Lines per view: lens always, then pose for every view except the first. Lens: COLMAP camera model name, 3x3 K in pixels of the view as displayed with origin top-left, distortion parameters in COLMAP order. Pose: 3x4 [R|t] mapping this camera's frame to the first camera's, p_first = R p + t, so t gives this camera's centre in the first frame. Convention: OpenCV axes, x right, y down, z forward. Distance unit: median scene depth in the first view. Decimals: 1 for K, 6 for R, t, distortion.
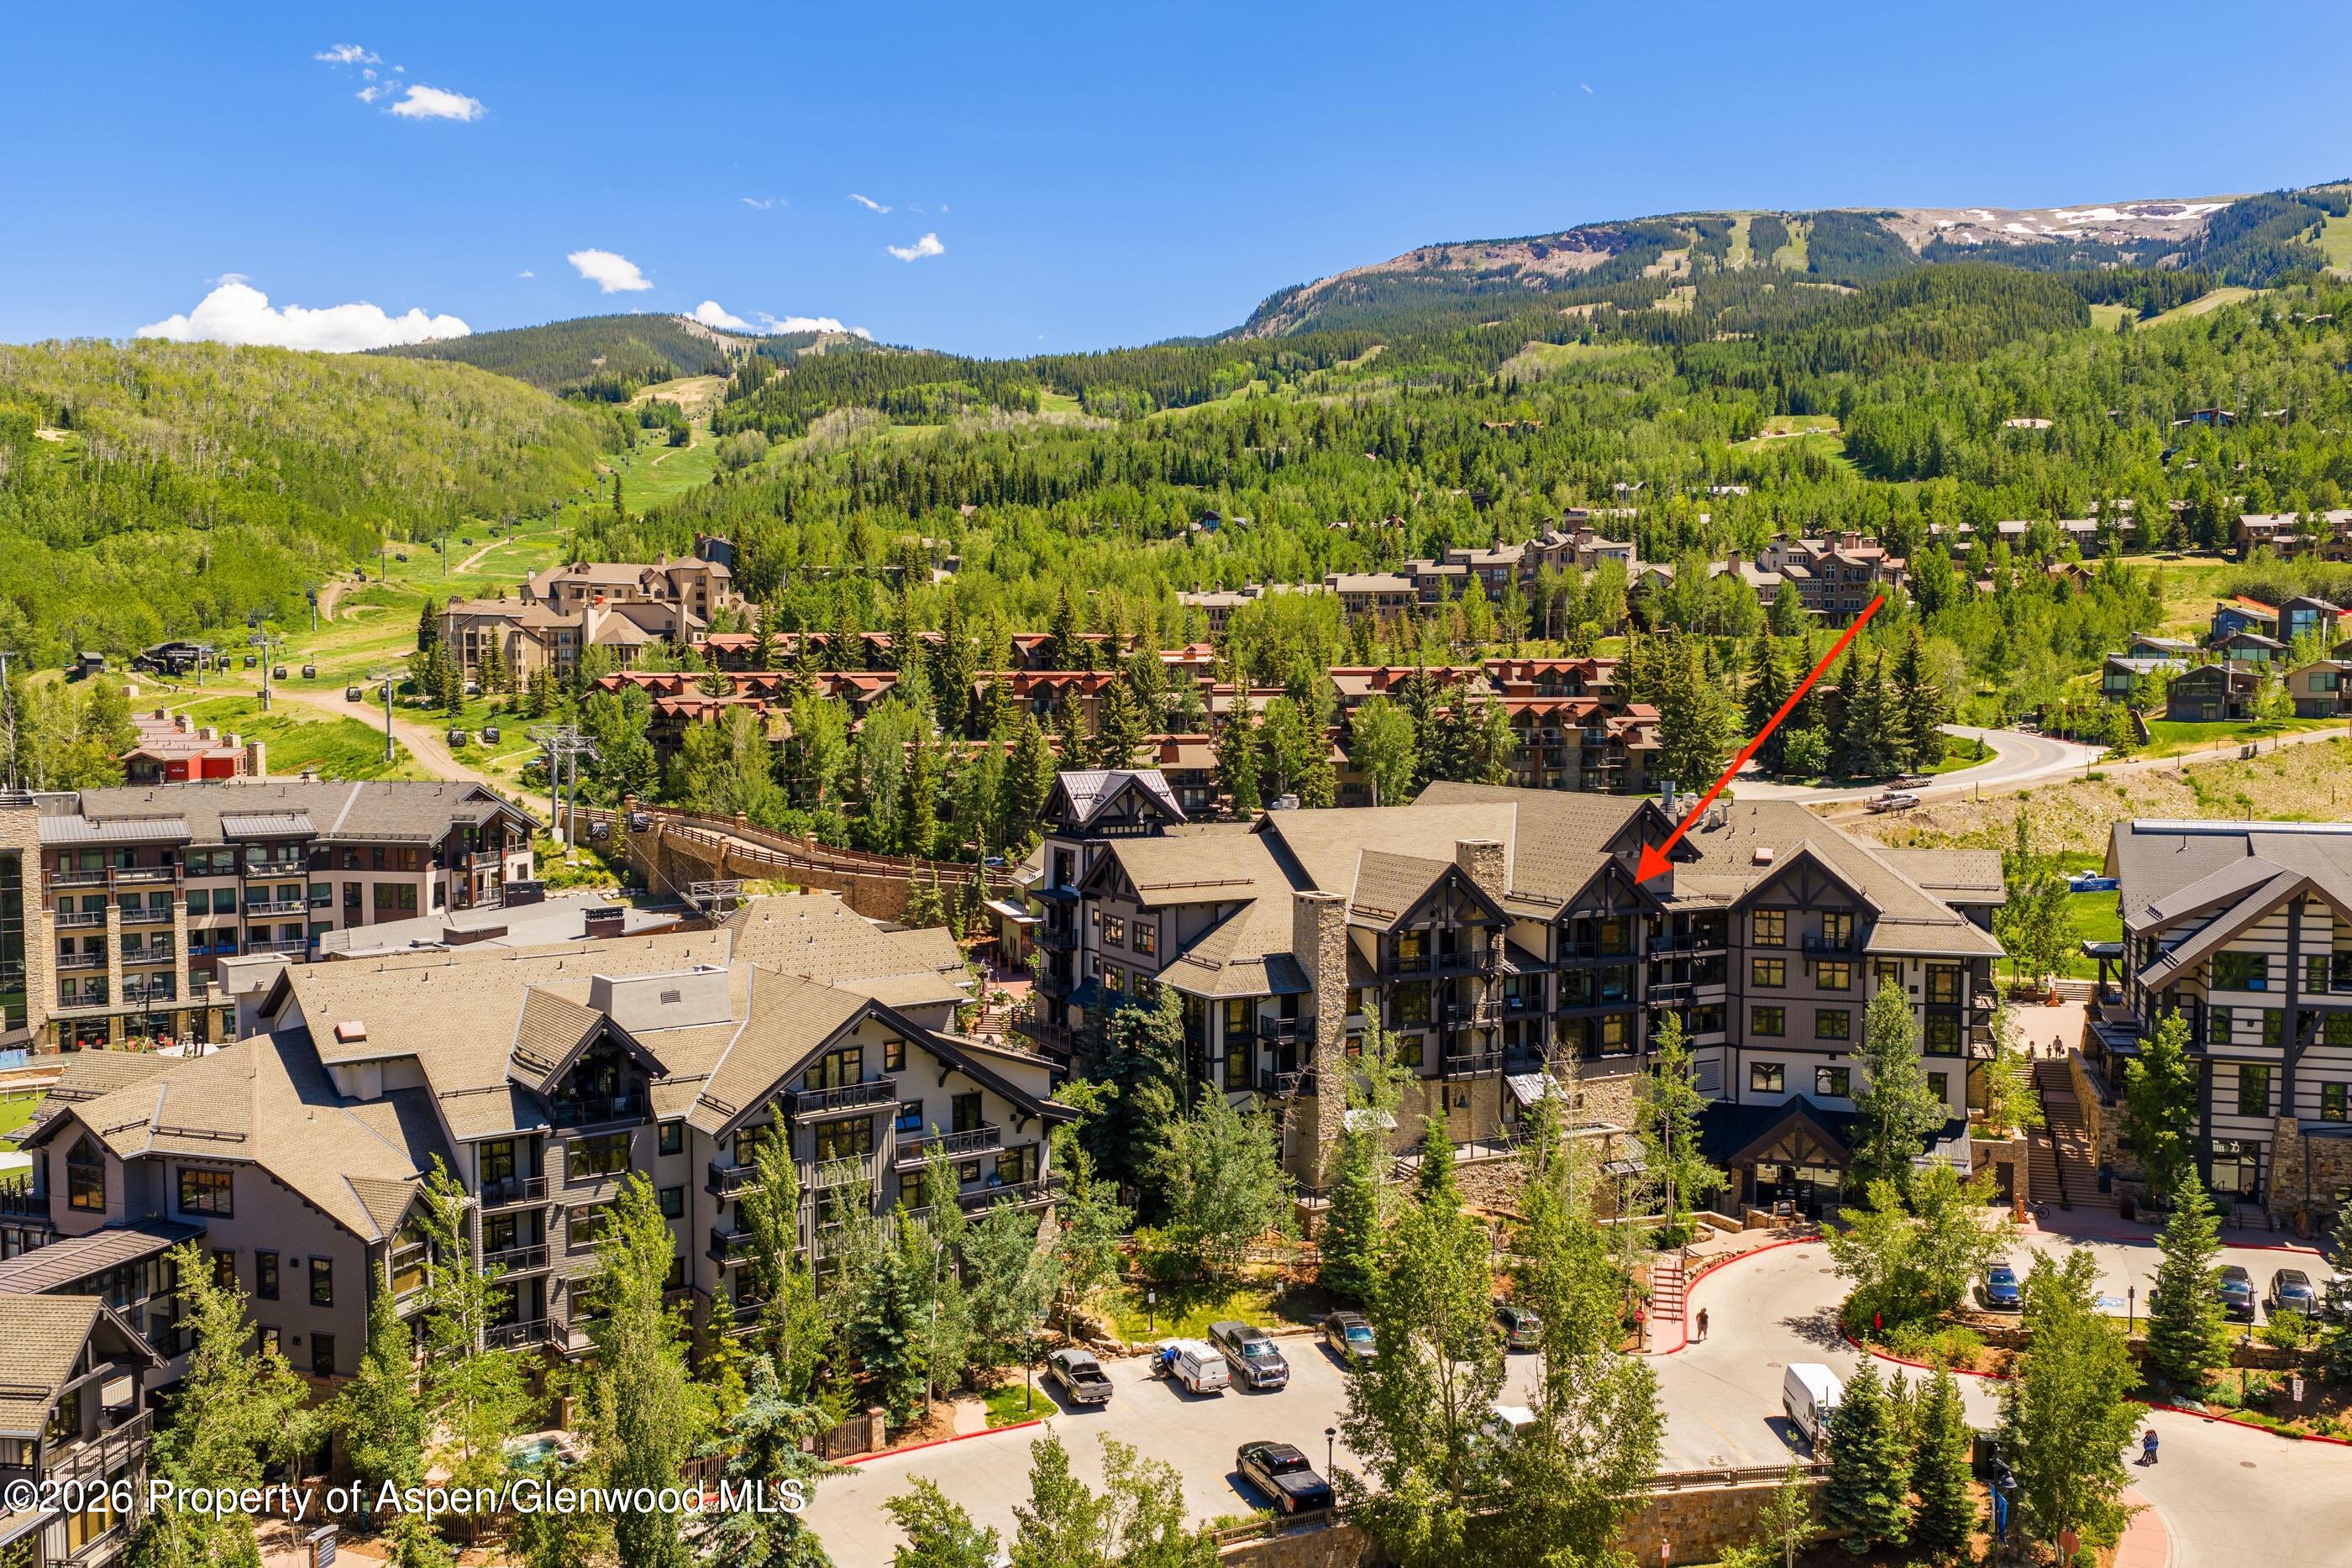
lens RADIAL K [[1942.9, 0, 1180.9], [0, 1942.9, 790.7], [0, 0, 1]] dist [0.025253, -0.042982]
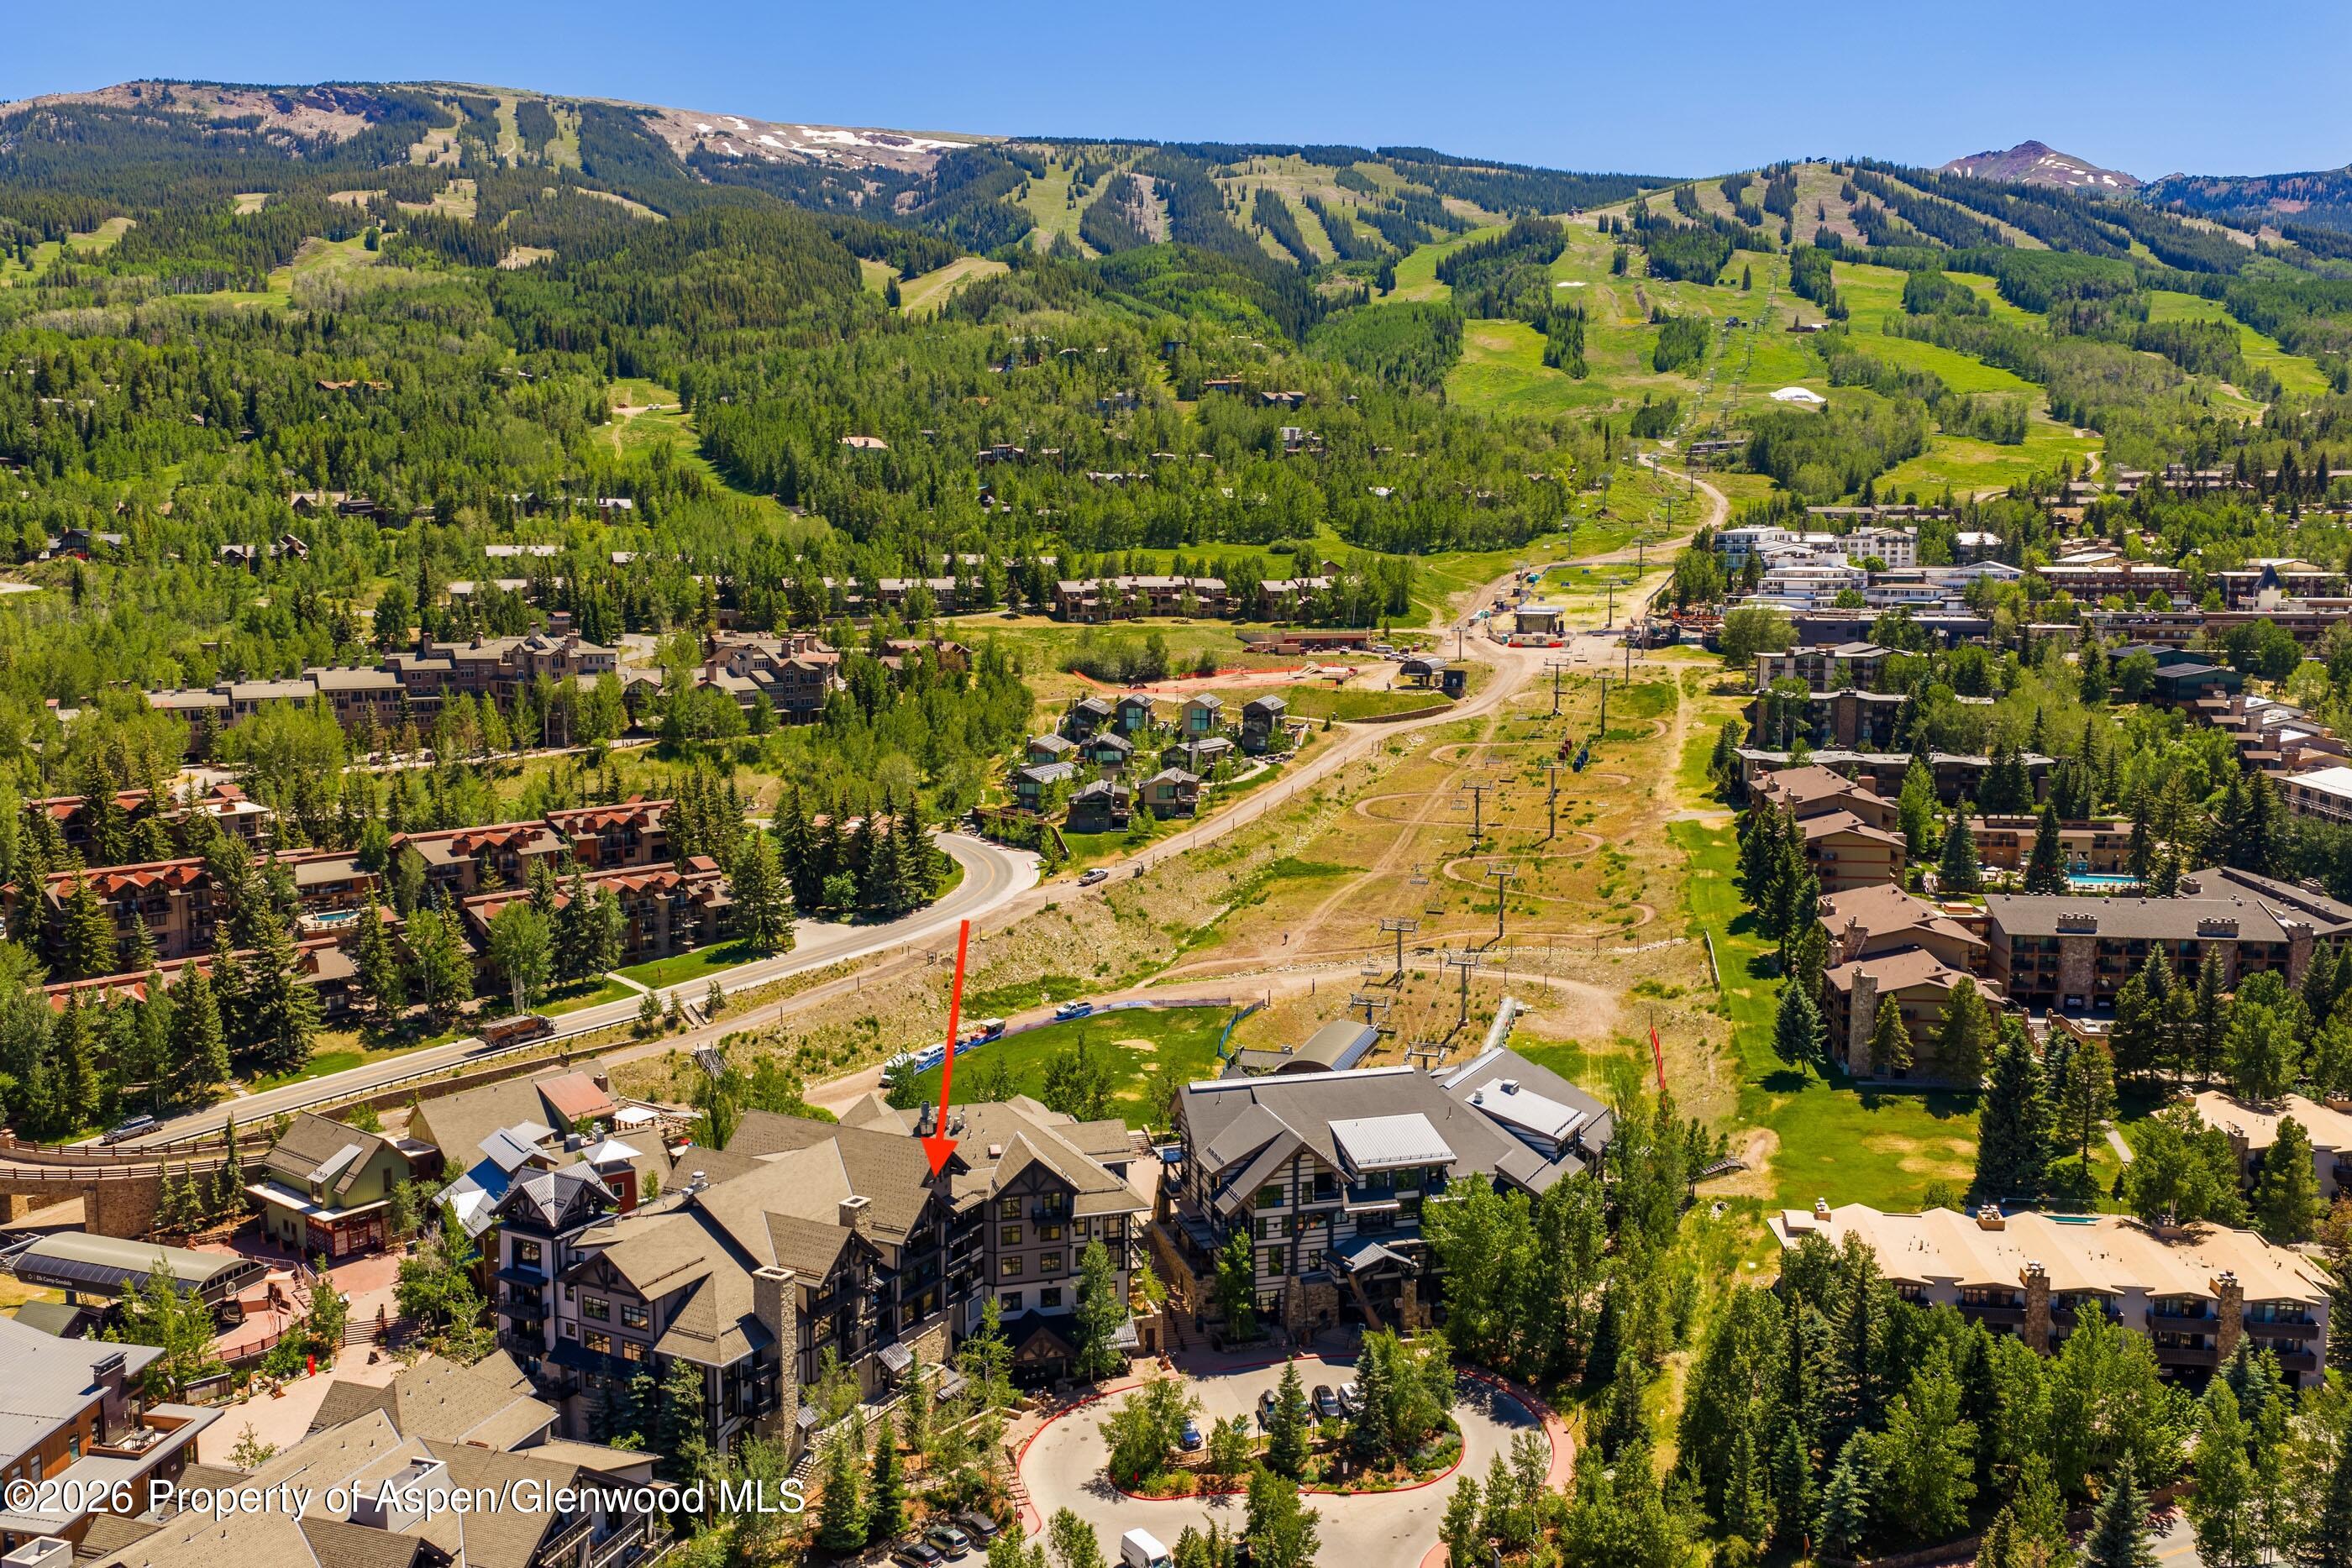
lens RADIAL K [[1949.1, 0, 1183.6], [0, 1949.1, 785.2], [0, 0, 1]] dist [0.021027, -0.033884]
pose [[0.819663, -0.065918, 0.569040, -0.242716], [0.030174, 0.996946, 0.072023, -0.203125], [-0.572050, -0.041865, 0.819150, -0.178083]]
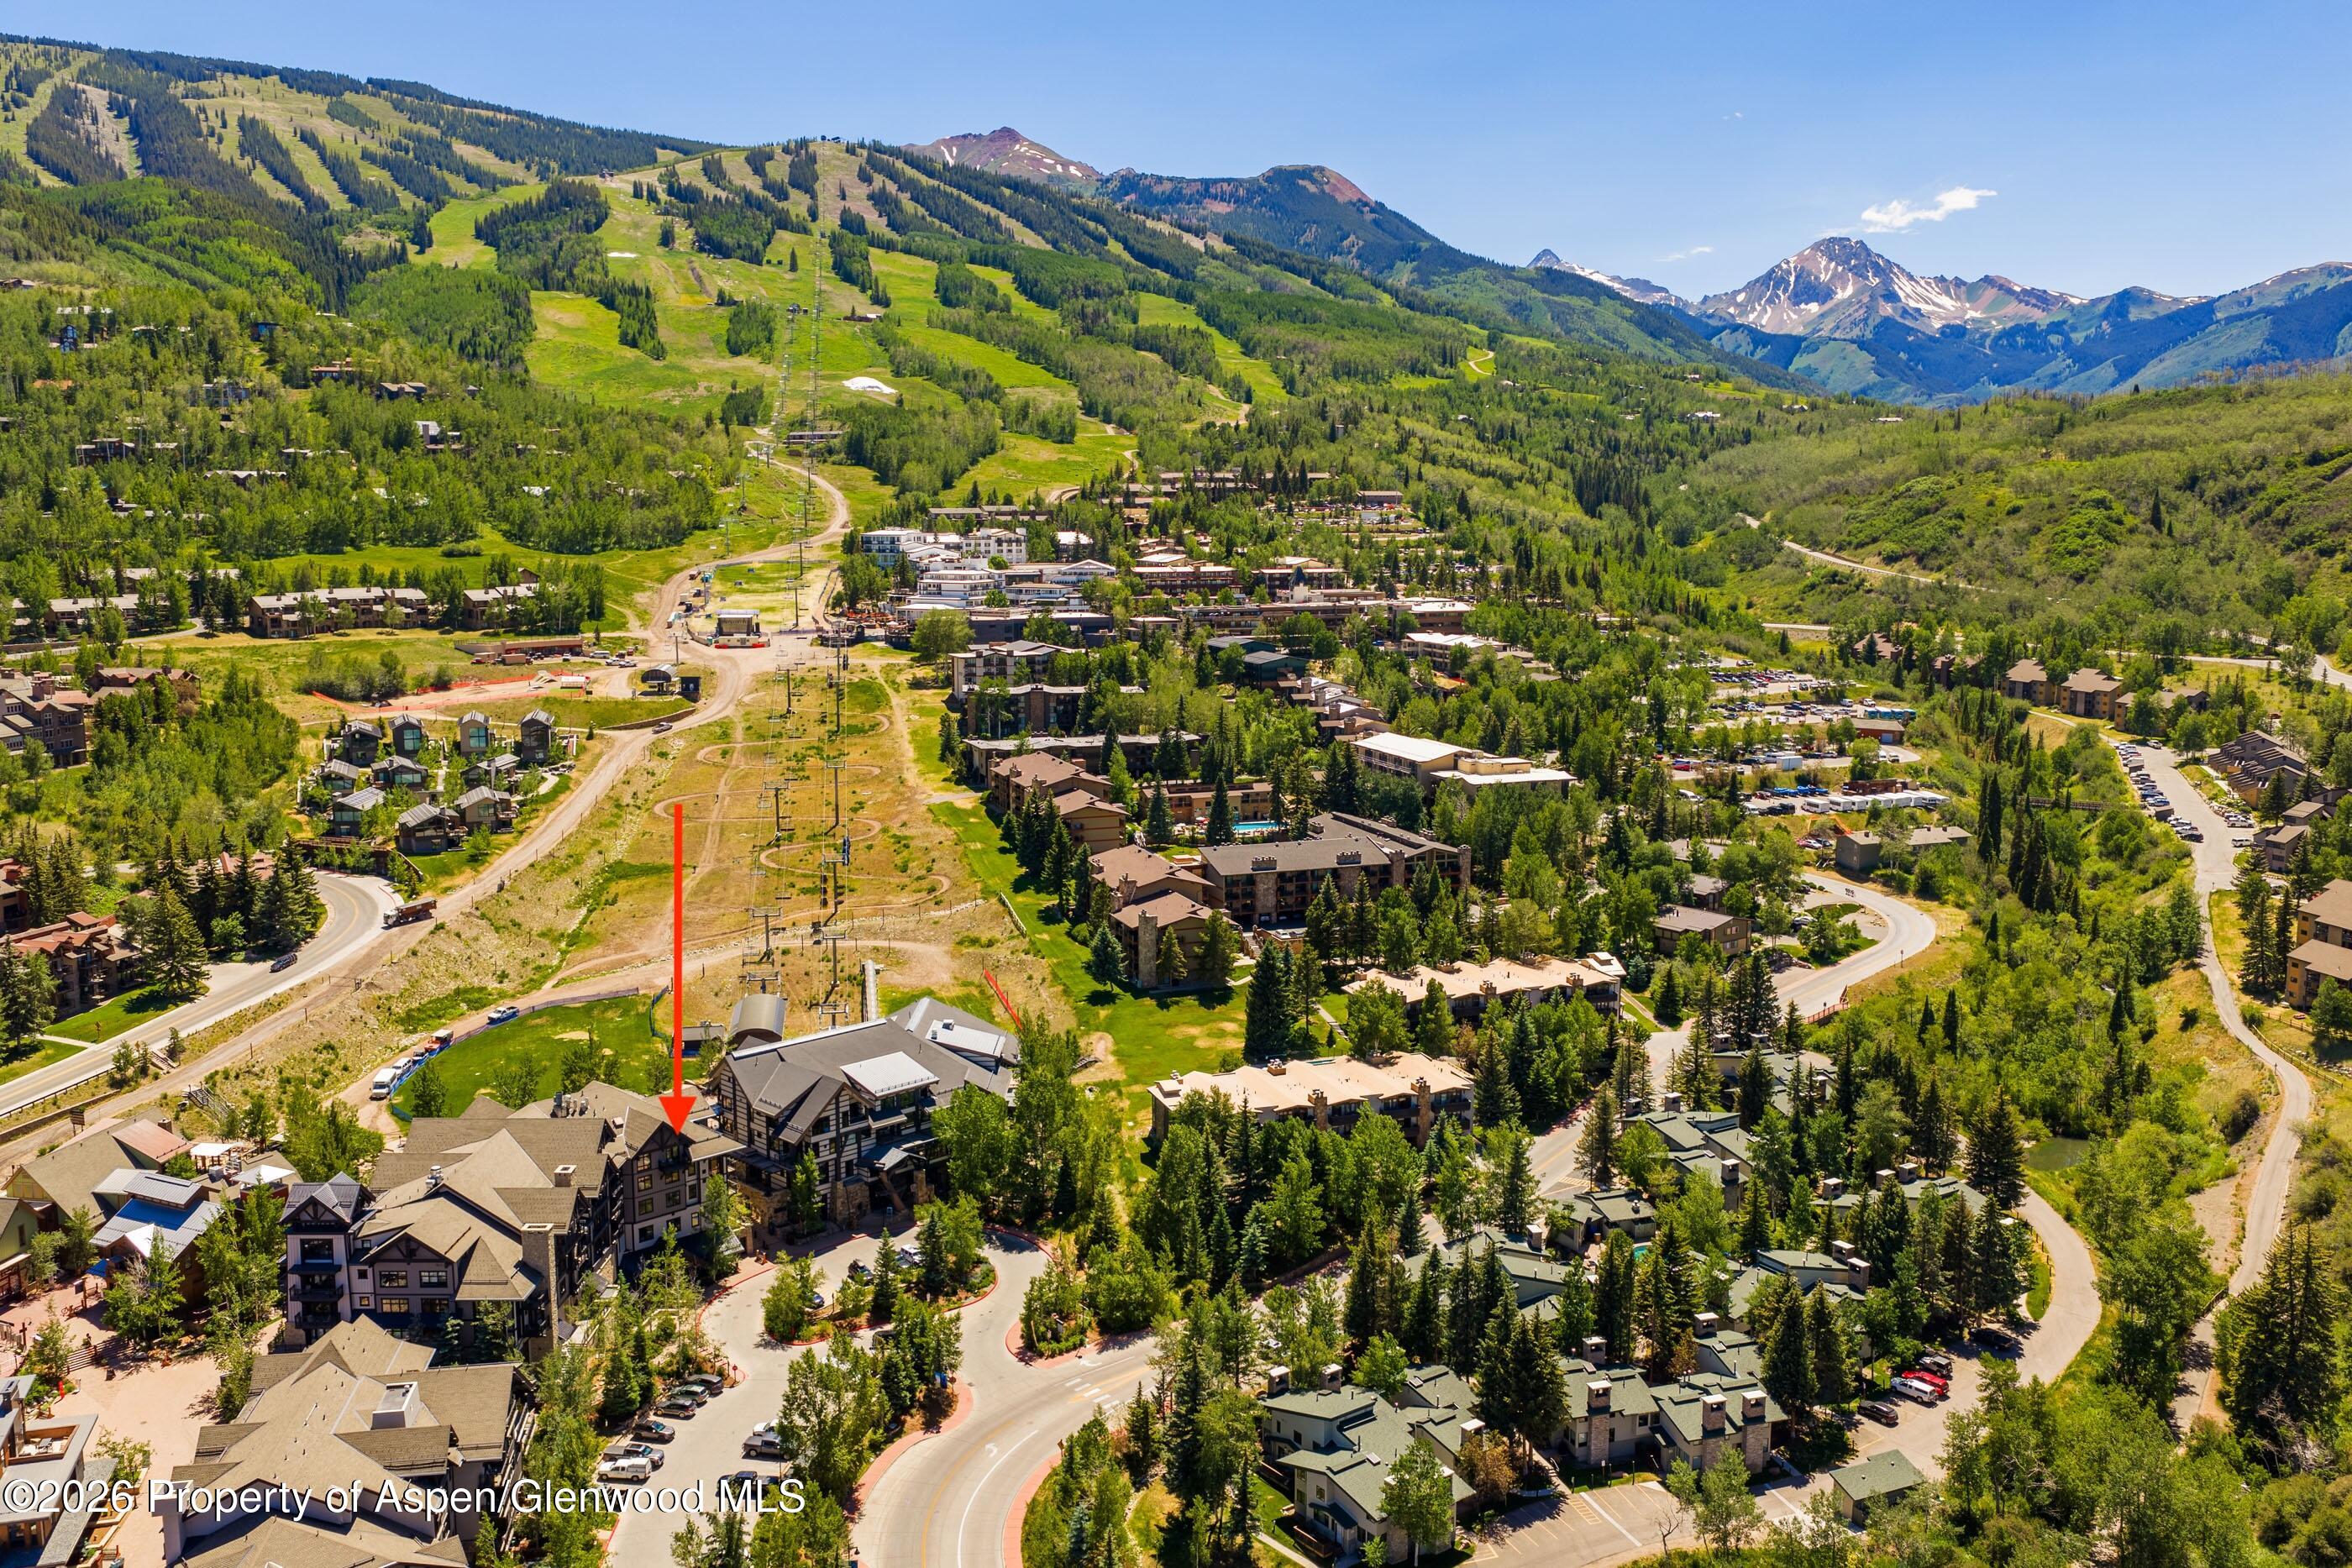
lens RADIAL K [[1949.1, 0, 1183.6], [0, 1949.1, 785.2], [0, 0, 1]] dist [0.021027, -0.033884]
pose [[0.452994, -0.128027, 0.882273, -0.646825], [0.050734, 0.991733, 0.117862, -0.288675], [-0.890069, -0.008630, 0.455744, -0.224692]]
